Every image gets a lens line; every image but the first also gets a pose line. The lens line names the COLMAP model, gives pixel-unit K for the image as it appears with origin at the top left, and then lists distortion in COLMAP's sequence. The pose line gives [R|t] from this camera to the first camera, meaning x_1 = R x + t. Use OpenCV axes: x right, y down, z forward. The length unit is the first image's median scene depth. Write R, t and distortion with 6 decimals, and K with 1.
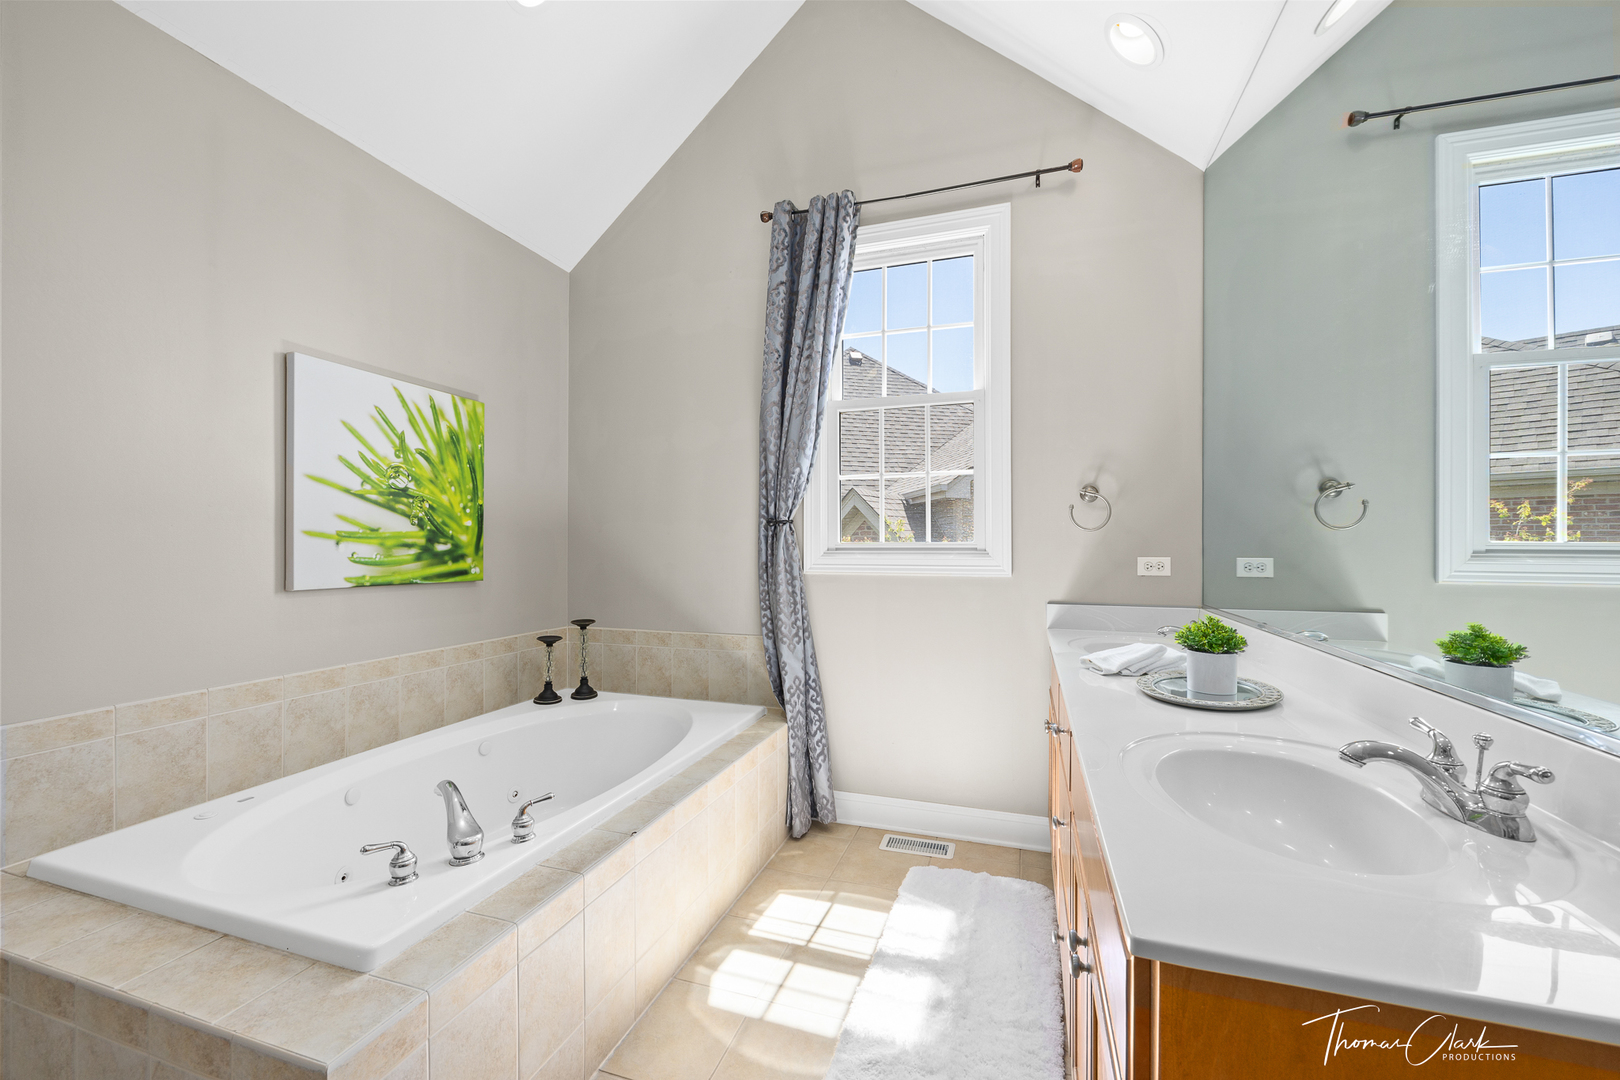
lens RADIAL K [[656.6, 0, 811.1], [0, 656.6, 544.6], [0, 0, 1]] dist [0.000034, -0.000052]
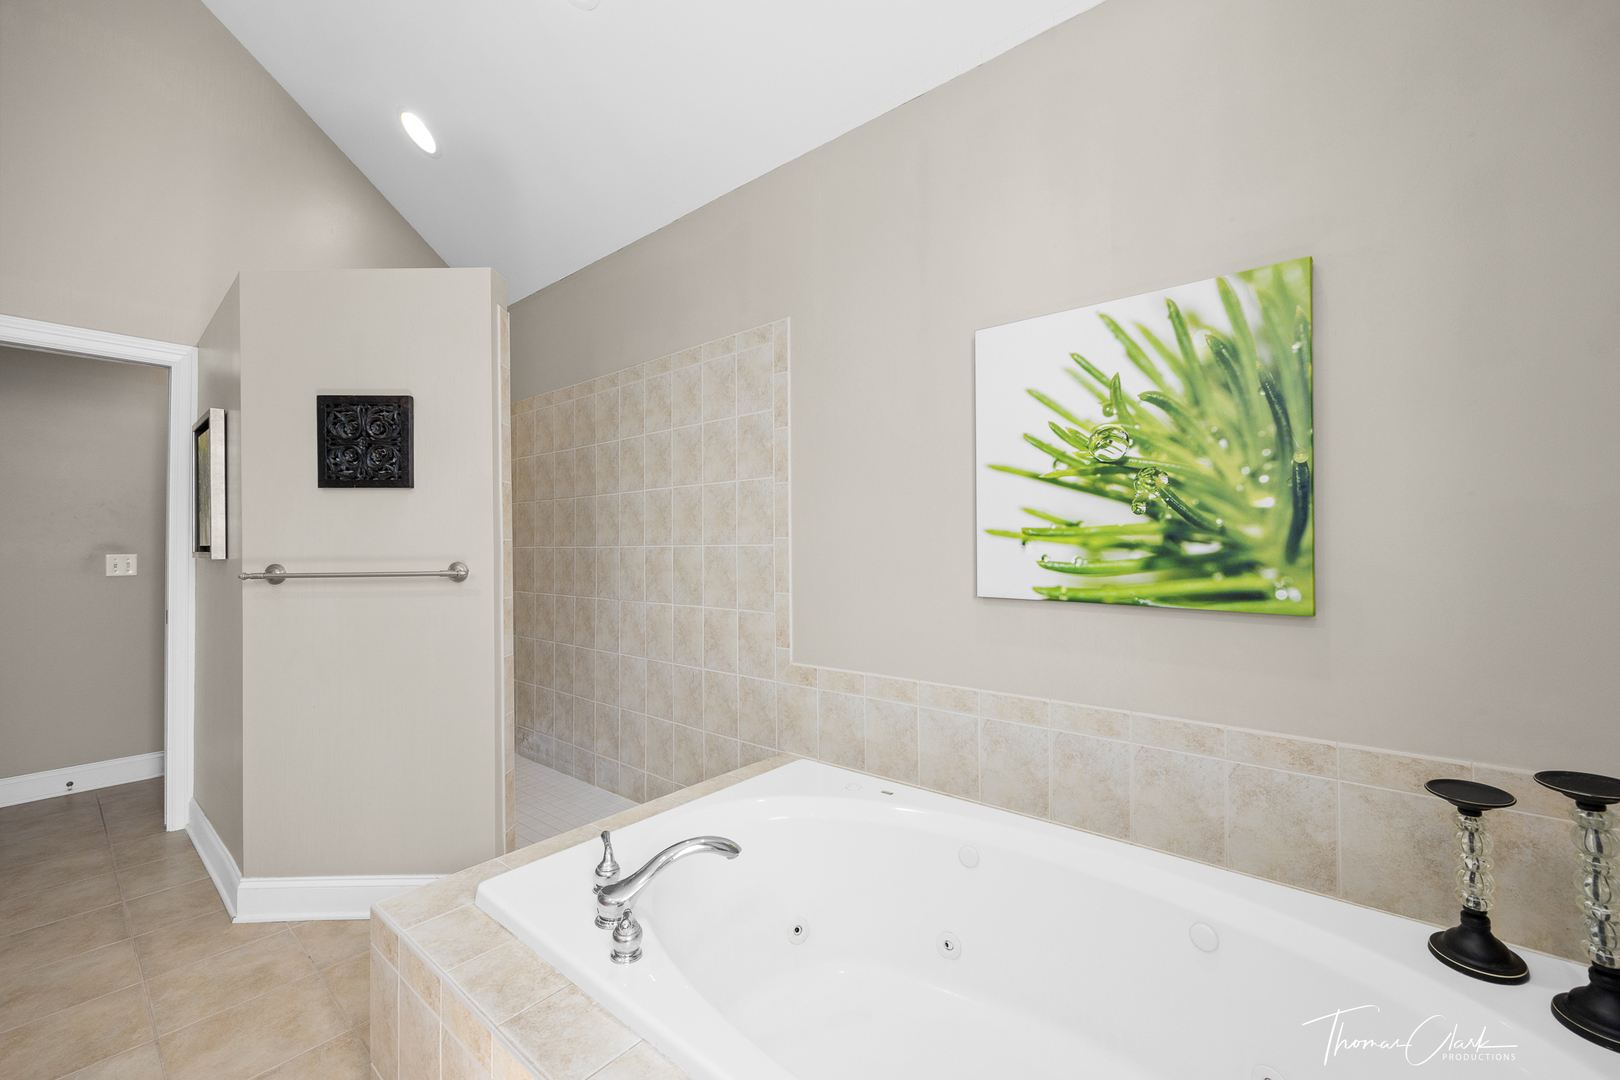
lens RADIAL K [[656.6, 0, 811.1], [0, 656.6, 544.6], [0, 0, 1]] dist [0.000034, -0.000052]
pose [[-0.369532, -0.008267, -0.929181, 0.108744], [0.000194, 0.999960, -0.008974, 0.005965], [0.929218, -0.003497, -0.369515, 0.938910]]
